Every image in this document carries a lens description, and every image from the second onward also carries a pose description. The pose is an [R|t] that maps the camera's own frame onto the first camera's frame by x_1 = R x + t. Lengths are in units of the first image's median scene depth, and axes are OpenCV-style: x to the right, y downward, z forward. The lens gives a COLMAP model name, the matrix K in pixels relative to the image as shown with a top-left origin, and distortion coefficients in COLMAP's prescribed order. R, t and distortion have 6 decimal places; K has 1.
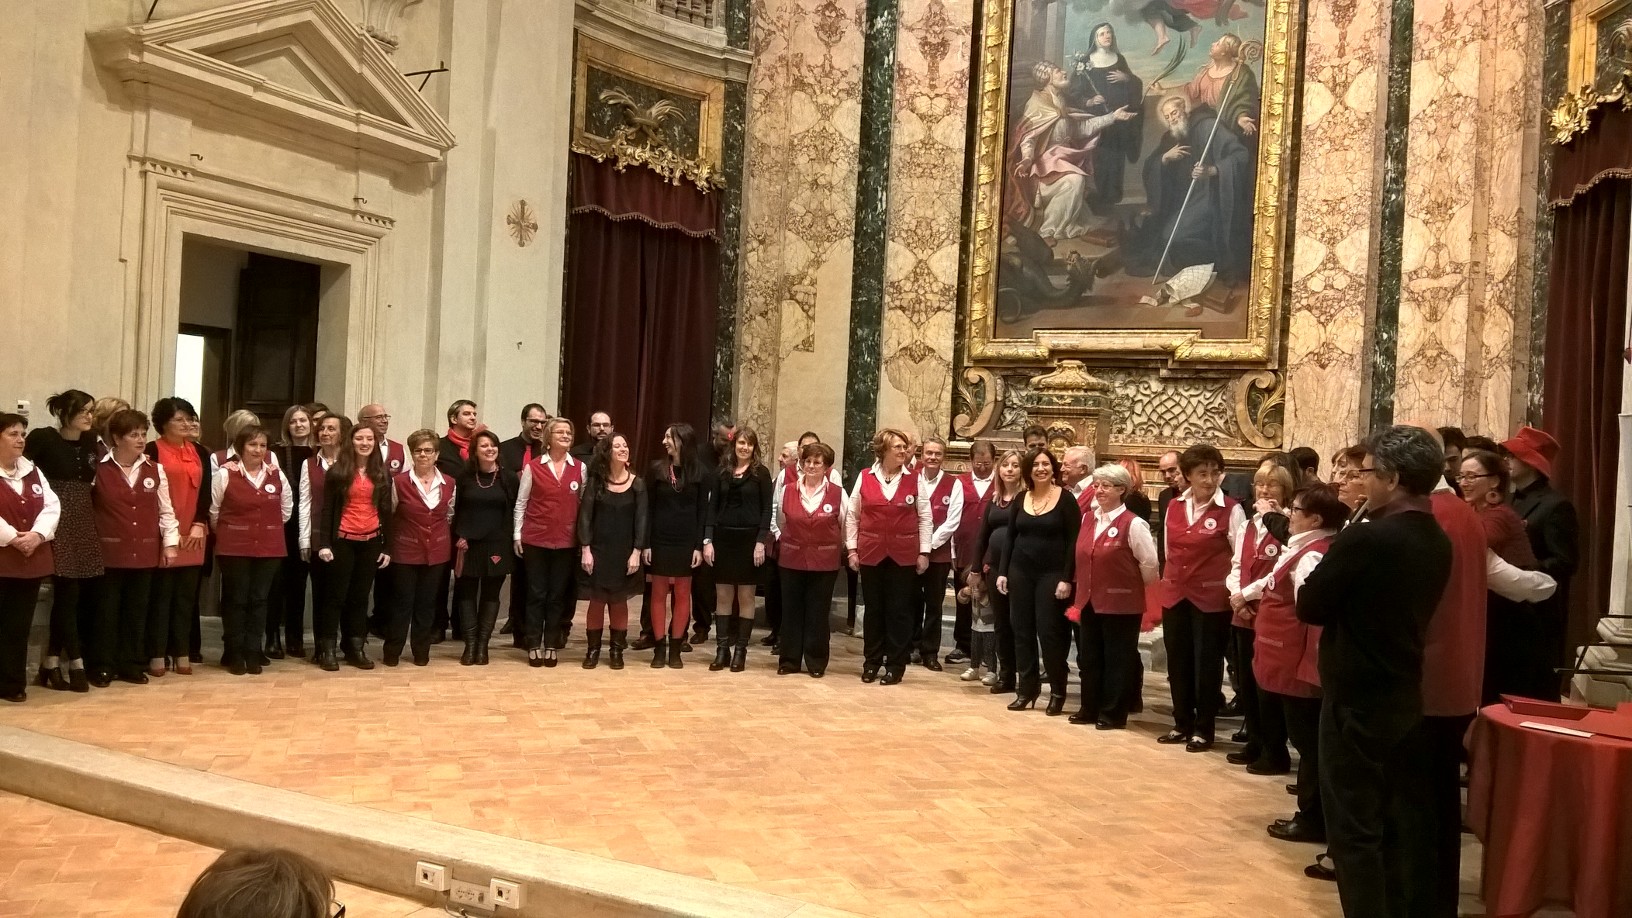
lens RADIAL K [[1269.8, 0, 819.5], [0, 1269.8, 472.4], [0, 0, 1]] dist [0.115314, -0.244114]
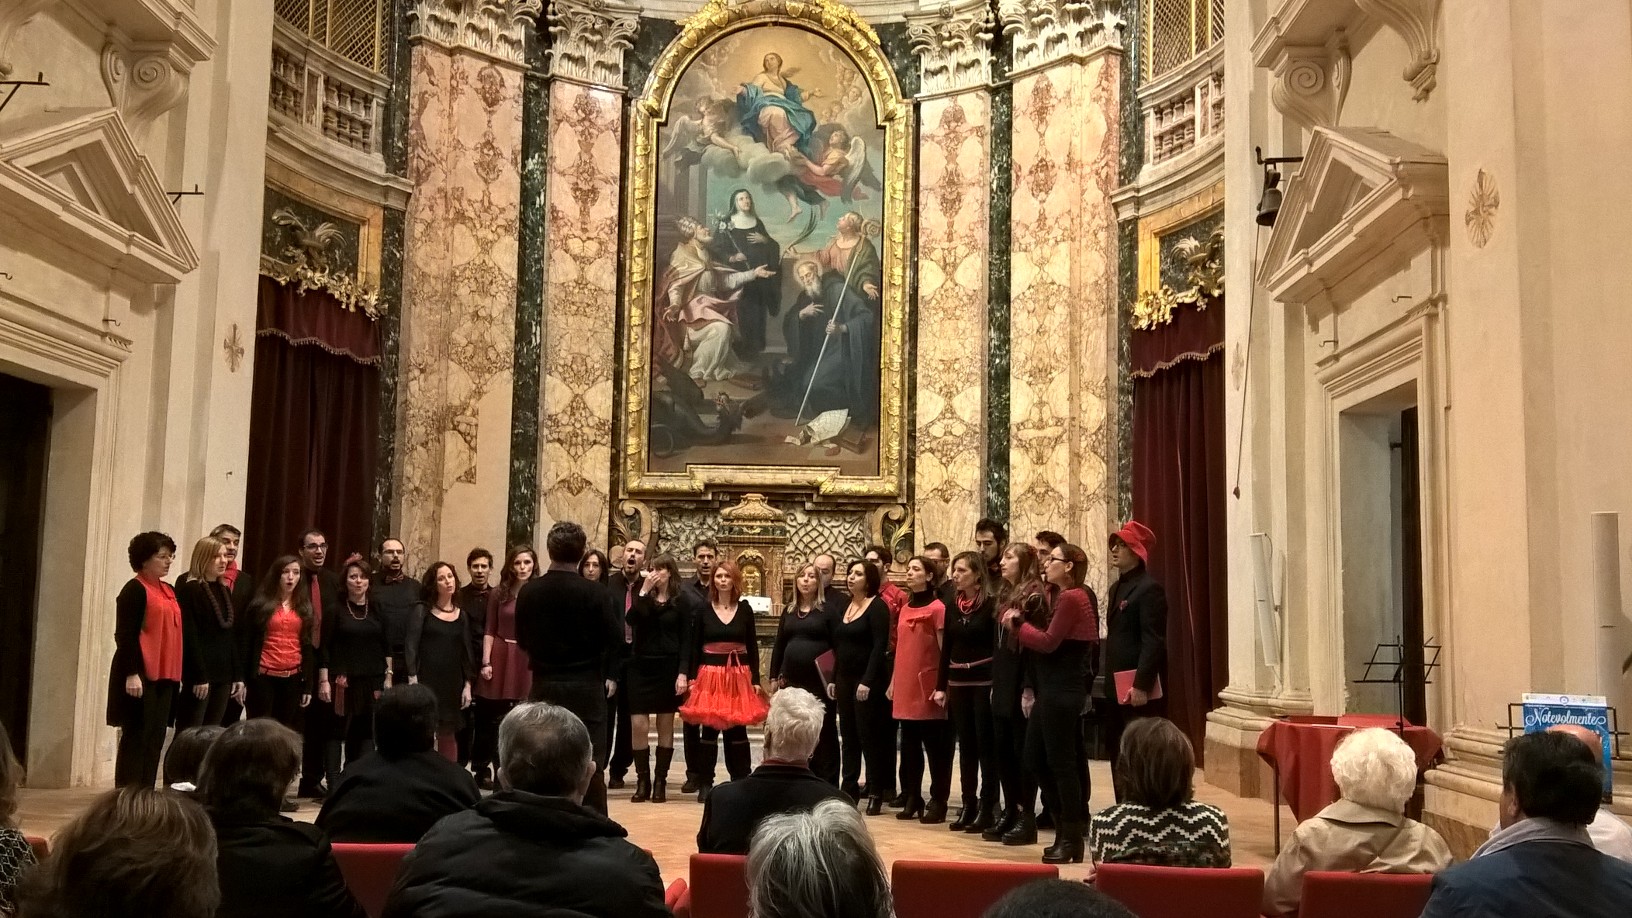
lens RADIAL K [[1492.9, 0, 816.0], [0, 1492.9, 459.0], [0, 0, 1]] dist [0.164634, -0.346800]
pose [[0.906533, 0.015692, 0.421842, -0.262120], [0.031527, 0.994001, -0.104725, 0.016303], [-0.420955, 0.108236, 0.900601, -0.157904]]
